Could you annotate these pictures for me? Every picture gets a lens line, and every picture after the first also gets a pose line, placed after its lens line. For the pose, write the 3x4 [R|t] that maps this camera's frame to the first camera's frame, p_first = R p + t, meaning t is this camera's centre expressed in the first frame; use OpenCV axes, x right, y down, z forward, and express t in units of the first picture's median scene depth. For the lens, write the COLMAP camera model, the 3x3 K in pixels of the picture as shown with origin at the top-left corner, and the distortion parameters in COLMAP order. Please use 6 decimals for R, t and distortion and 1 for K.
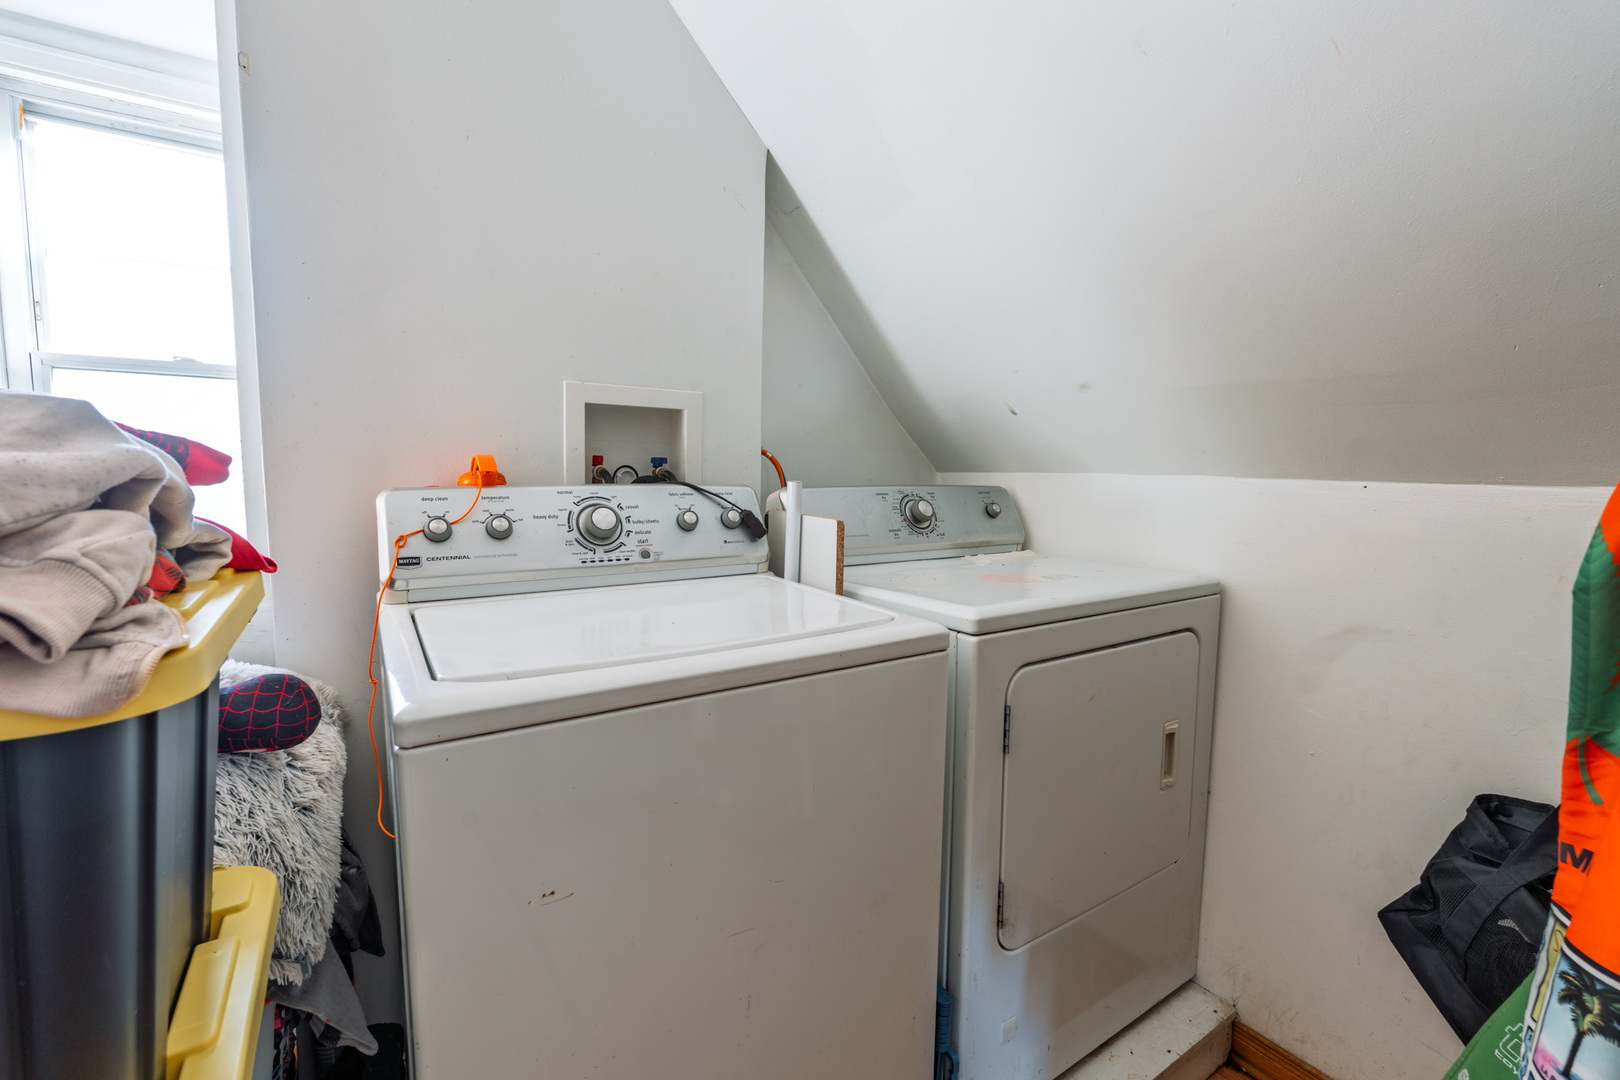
lens RADIAL K [[705.2, 0, 810.0], [0, 705.2, 540.0], [0, 0, 1]] dist [-0.003939, 0.000182]
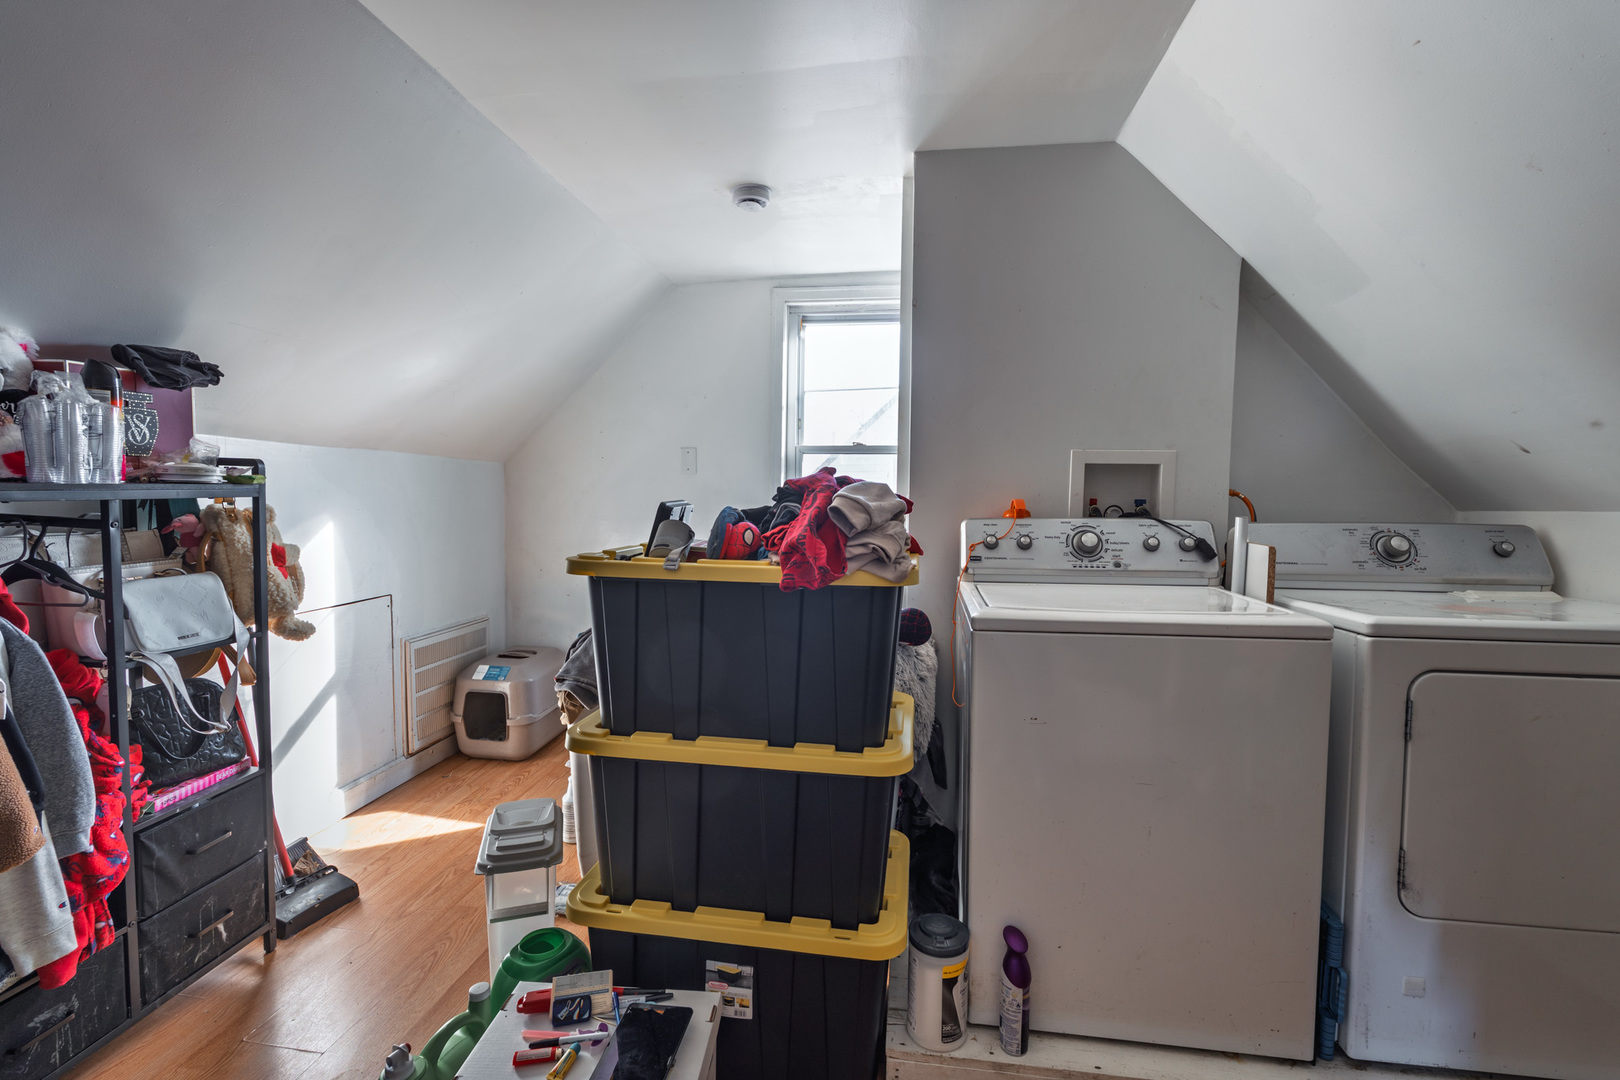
lens RADIAL K [[705.2, 0, 810.0], [0, 705.2, 540.0], [0, 0, 1]] dist [-0.003939, 0.000182]
pose [[0.747797, 0.029965, -0.663251, 0.264246], [-0.065974, 0.997390, -0.029322, 0.054132], [0.660641, 0.065684, 0.747823, -0.540095]]
